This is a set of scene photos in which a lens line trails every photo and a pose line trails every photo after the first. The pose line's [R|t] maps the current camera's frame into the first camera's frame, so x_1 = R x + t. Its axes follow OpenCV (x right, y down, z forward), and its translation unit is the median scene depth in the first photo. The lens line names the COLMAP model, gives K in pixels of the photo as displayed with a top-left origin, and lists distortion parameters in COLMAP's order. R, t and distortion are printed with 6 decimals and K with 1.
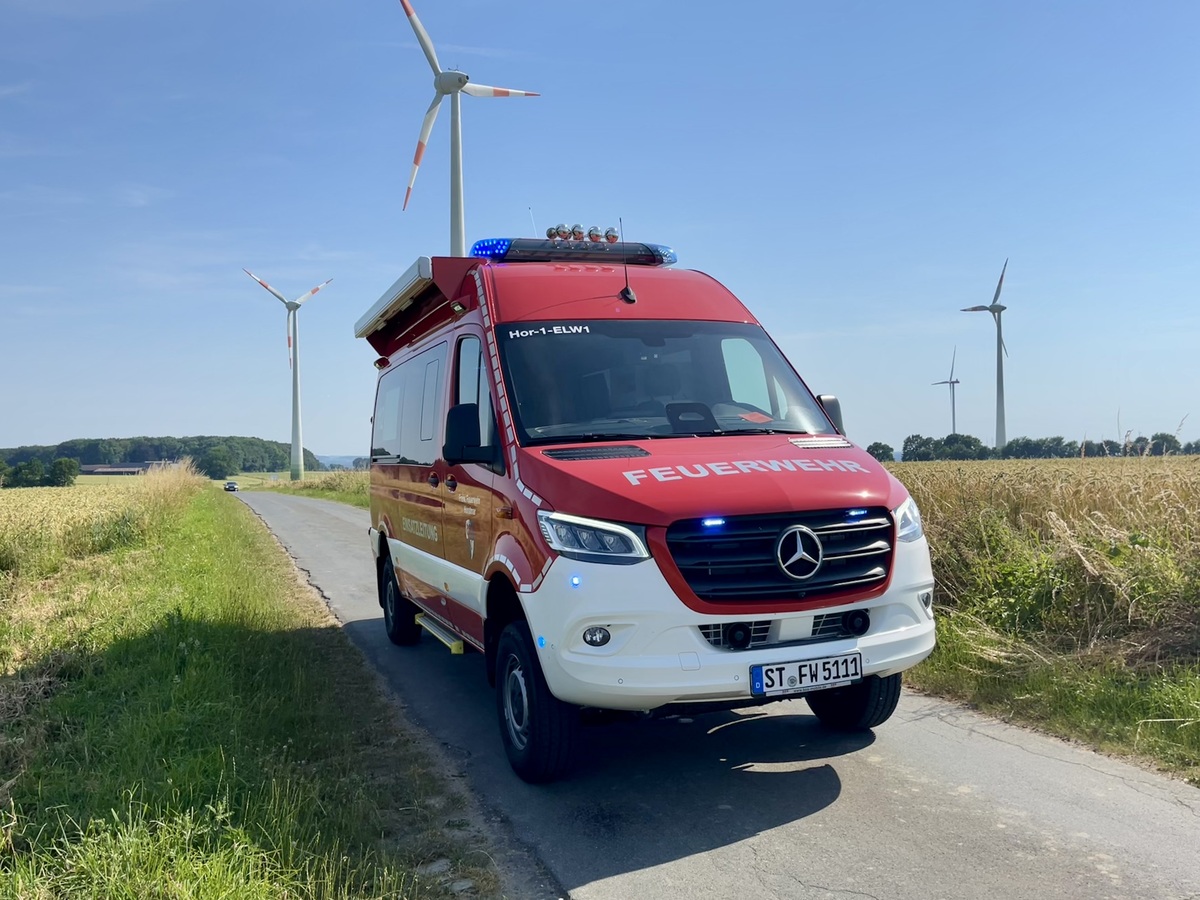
lens RADIAL K [[1010.8, 0, 600.0], [0, 1010.8, 450.0], [0, 0, 1]] dist [0.081675, -0.121278]
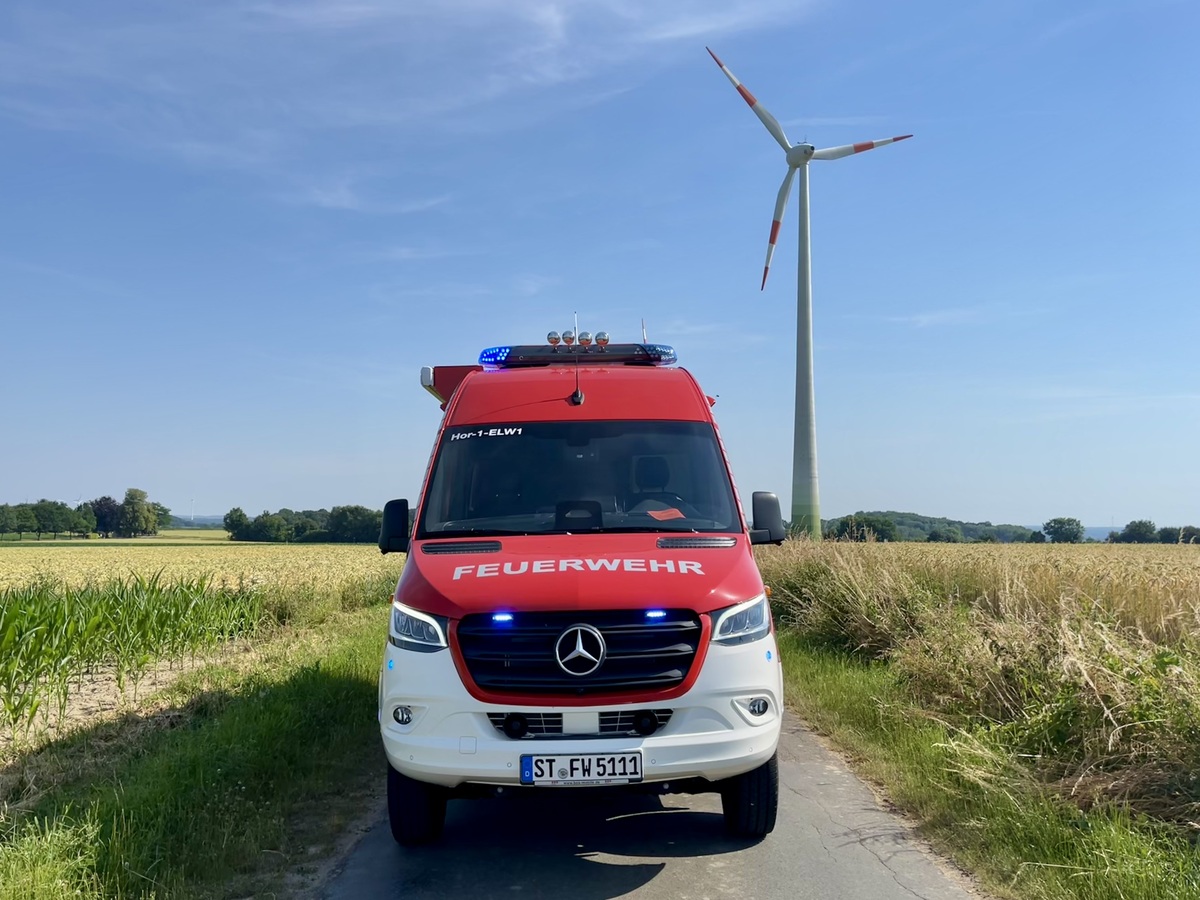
lens RADIAL K [[1010.8, 0, 600.0], [0, 1010.8, 450.0], [0, 0, 1]] dist [0.081675, -0.121278]
pose [[0.937671, -0.003505, -0.347506, 0.573978], [-0.019100, 0.997918, -0.061602, -0.041911], [0.346998, 0.064400, 0.935652, 0.003308]]
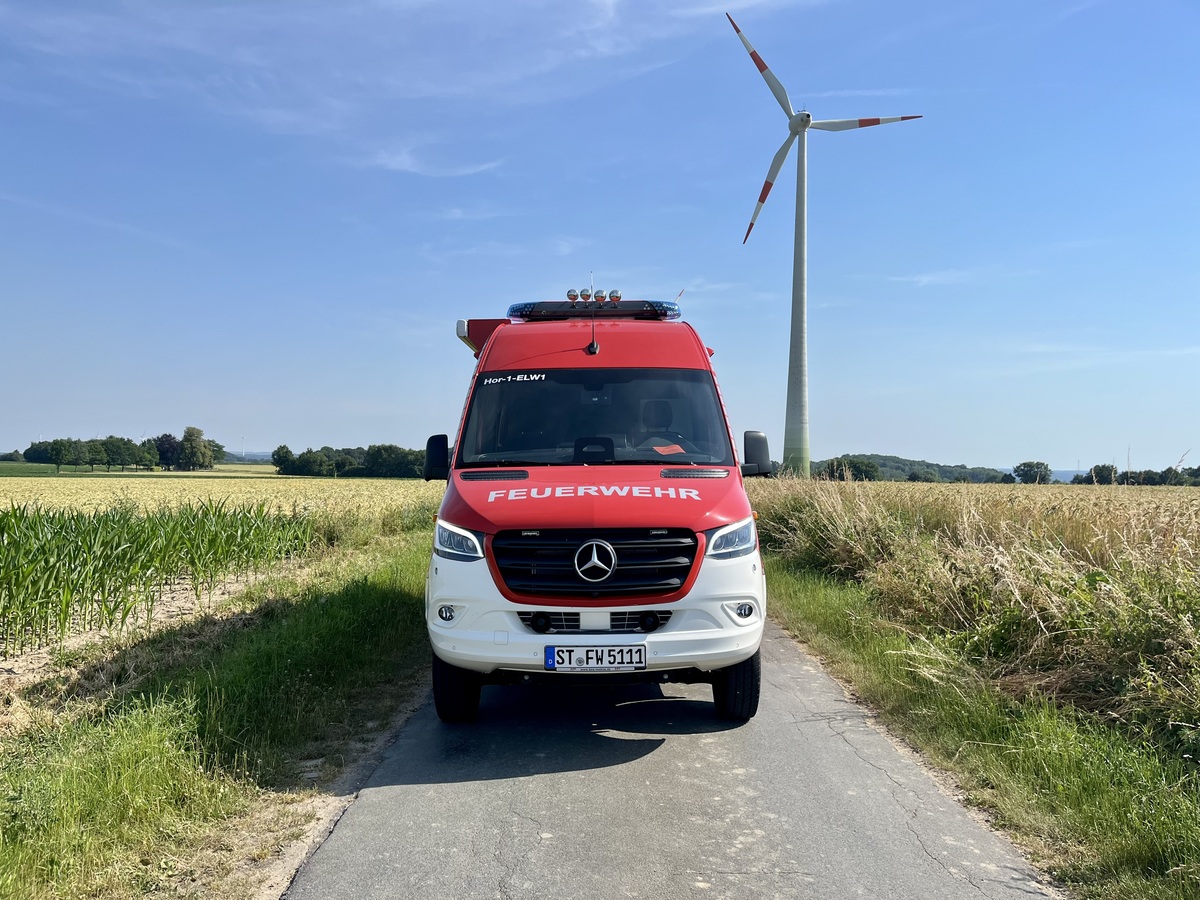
lens RADIAL K [[921.2, 0, 594.6], [0, 921.2, 451.8], [0, 0, 1]] dist [0.077343, -0.125860]
pose [[0.931687, 0.026303, -0.362308, 0.597419], [-0.028797, 0.999584, -0.001486, -0.032483], [0.362119, 0.011818, 0.932057, -0.070658]]
